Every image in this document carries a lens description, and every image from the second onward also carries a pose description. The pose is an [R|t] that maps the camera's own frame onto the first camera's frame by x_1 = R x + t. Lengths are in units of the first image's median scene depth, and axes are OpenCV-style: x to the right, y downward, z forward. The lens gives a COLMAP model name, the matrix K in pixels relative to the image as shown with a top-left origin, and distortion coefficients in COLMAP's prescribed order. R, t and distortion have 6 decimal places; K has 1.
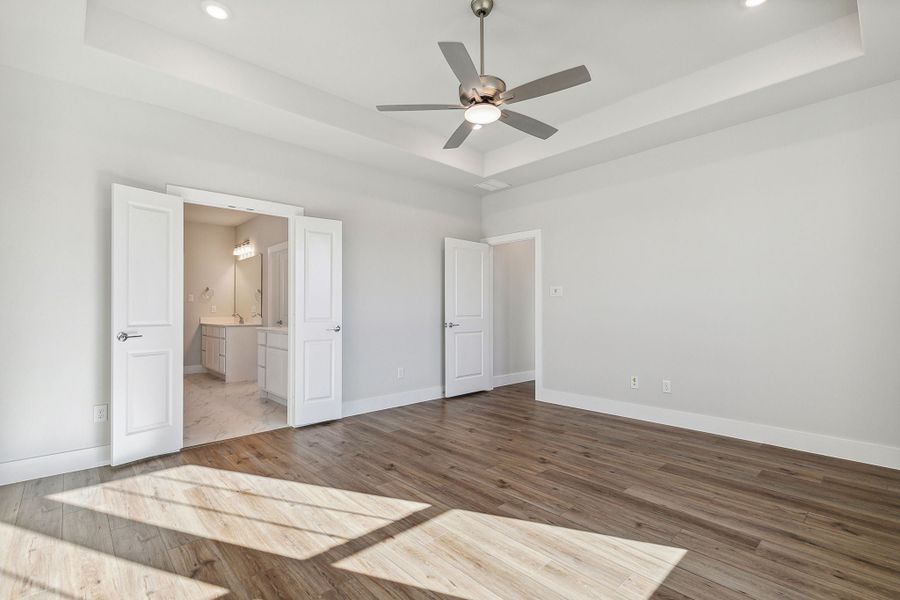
lens RADIAL K [[406.6, 0, 451.5], [0, 406.6, 310.0], [0, 0, 1]] dist [0.005463, 0.000301]
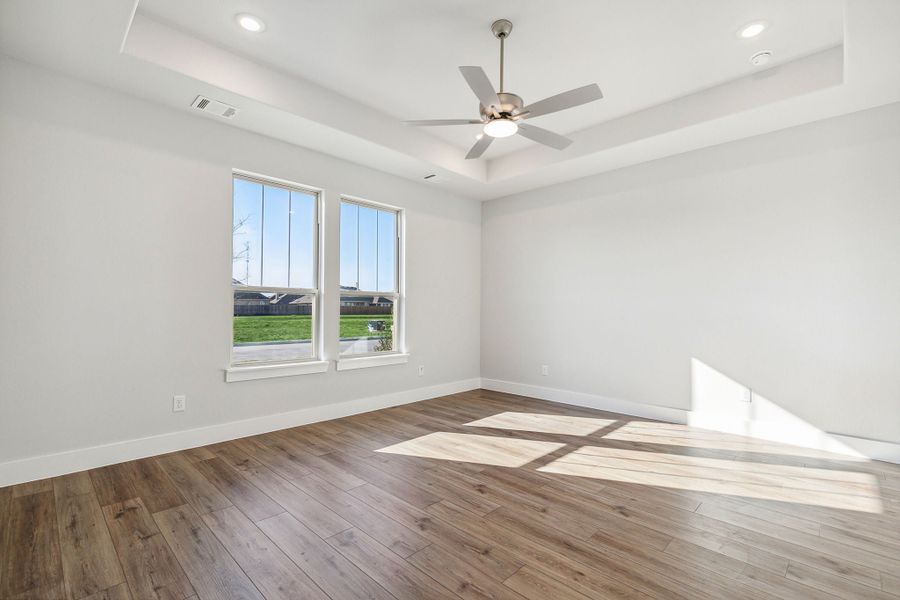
lens RADIAL K [[406.6, 0, 451.5], [0, 406.6, 310.0], [0, 0, 1]] dist [0.005463, 0.000301]
pose [[-0.998651, -0.004309, -0.051747, 0.256707], [-0.004156, 0.999987, -0.003070, 0.000035], [0.051759, -0.002851, -0.998656, 2.042090]]
